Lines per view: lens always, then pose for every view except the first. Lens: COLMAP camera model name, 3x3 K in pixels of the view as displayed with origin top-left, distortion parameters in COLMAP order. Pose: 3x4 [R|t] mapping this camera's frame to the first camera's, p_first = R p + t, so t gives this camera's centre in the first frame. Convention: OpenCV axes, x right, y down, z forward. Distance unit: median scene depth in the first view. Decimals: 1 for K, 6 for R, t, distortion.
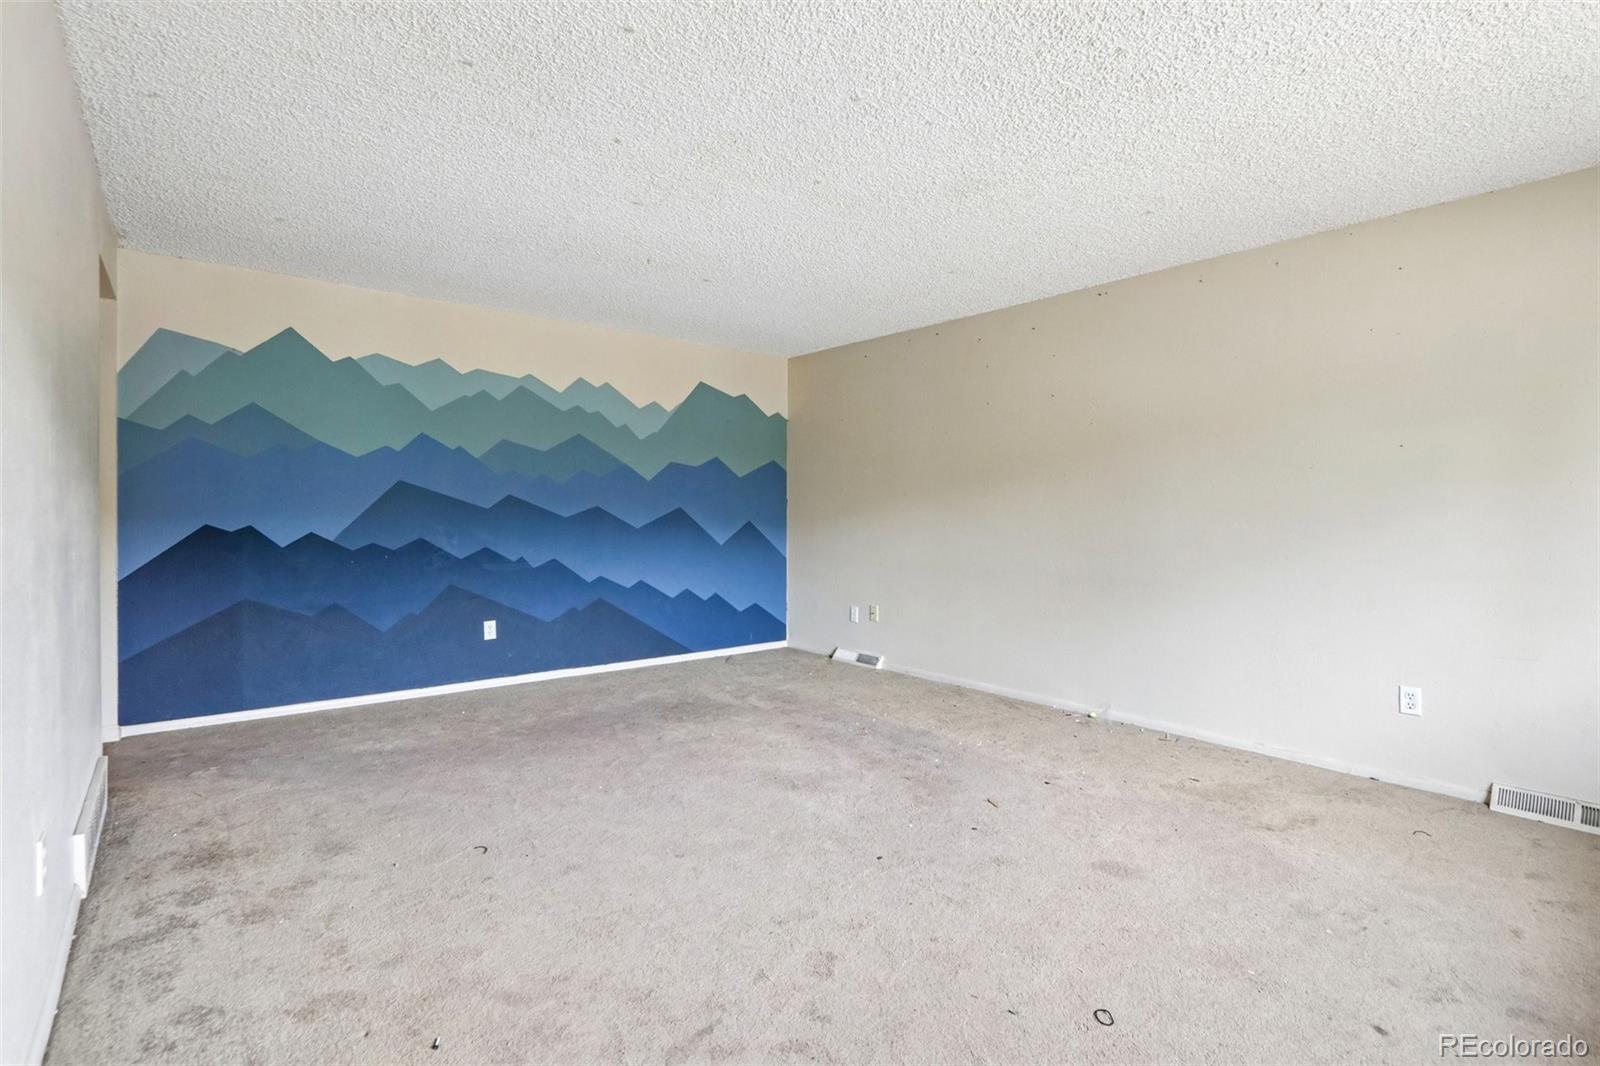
lens RADIAL K [[774.3, 0, 791.7], [0, 774.3, 530.3], [0, 0, 1]] dist [-0.006118, -0.000522]
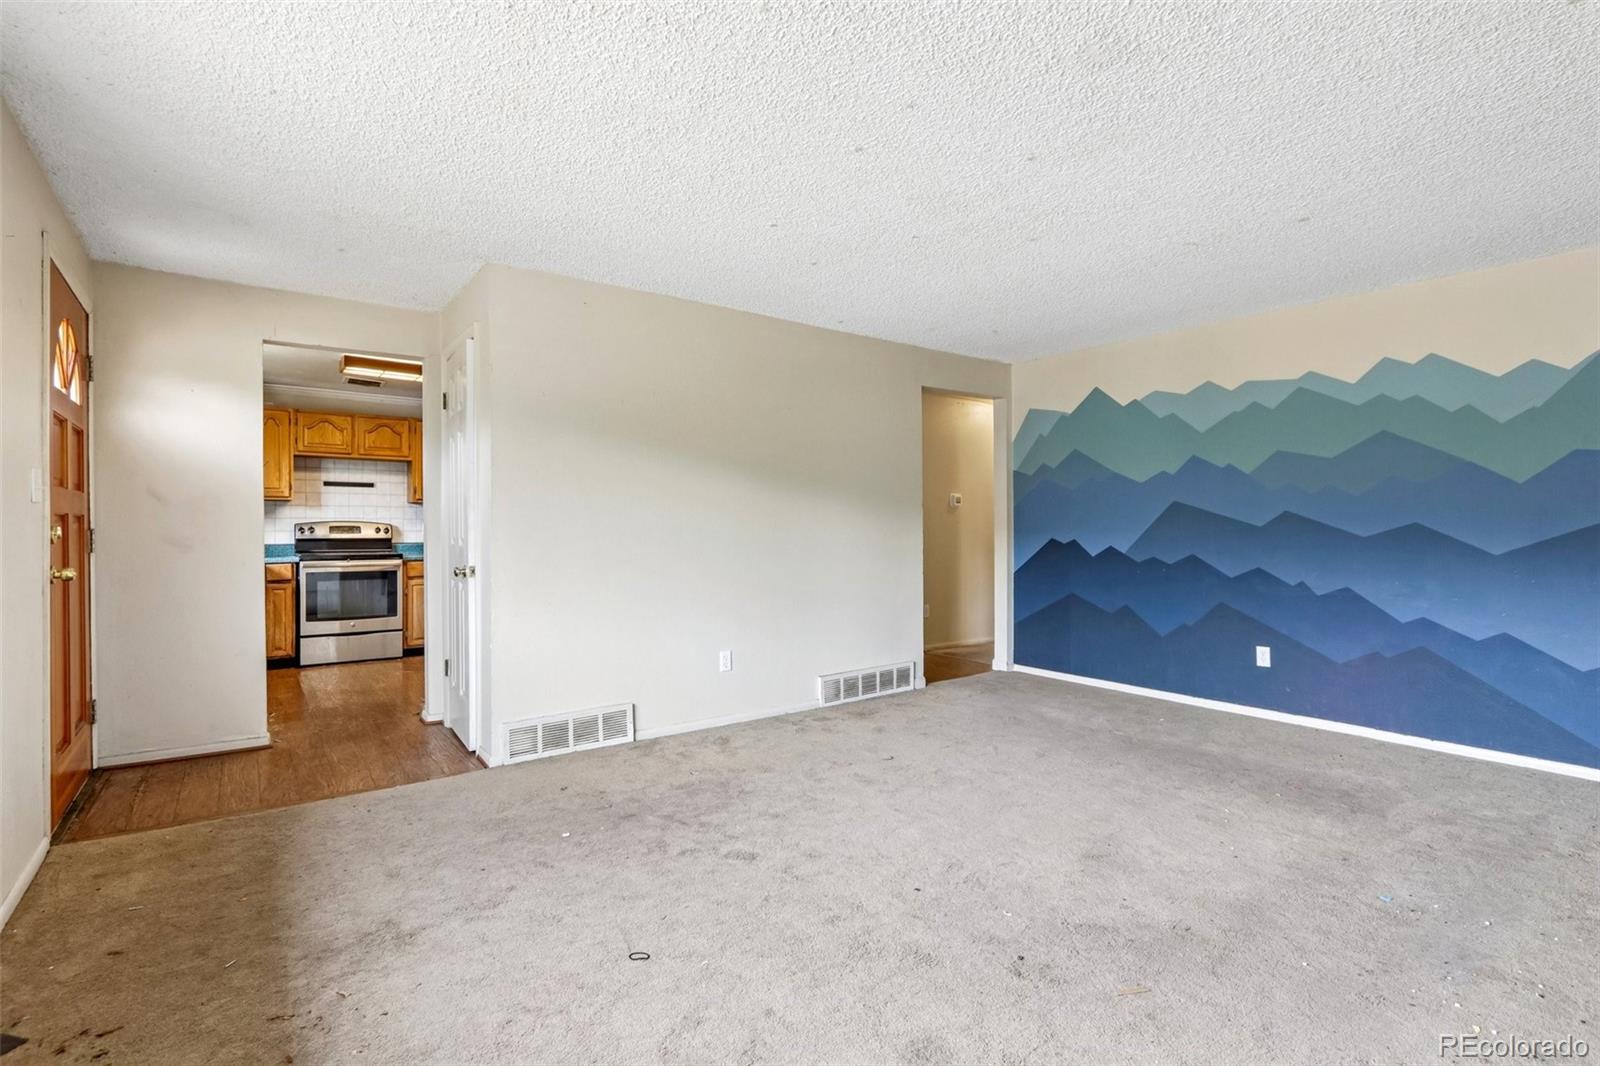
lens RADIAL K [[774.3, 0, 787.7], [0, 774.3, 530.0], [0, 0, 1]] dist [-0.006118, -0.000522]
pose [[-0.058578, 0.004800, -0.998271, 0.576856], [-0.021950, 0.999740, 0.006095, -0.016909], [0.998041, 0.022269, -0.058458, 0.481951]]
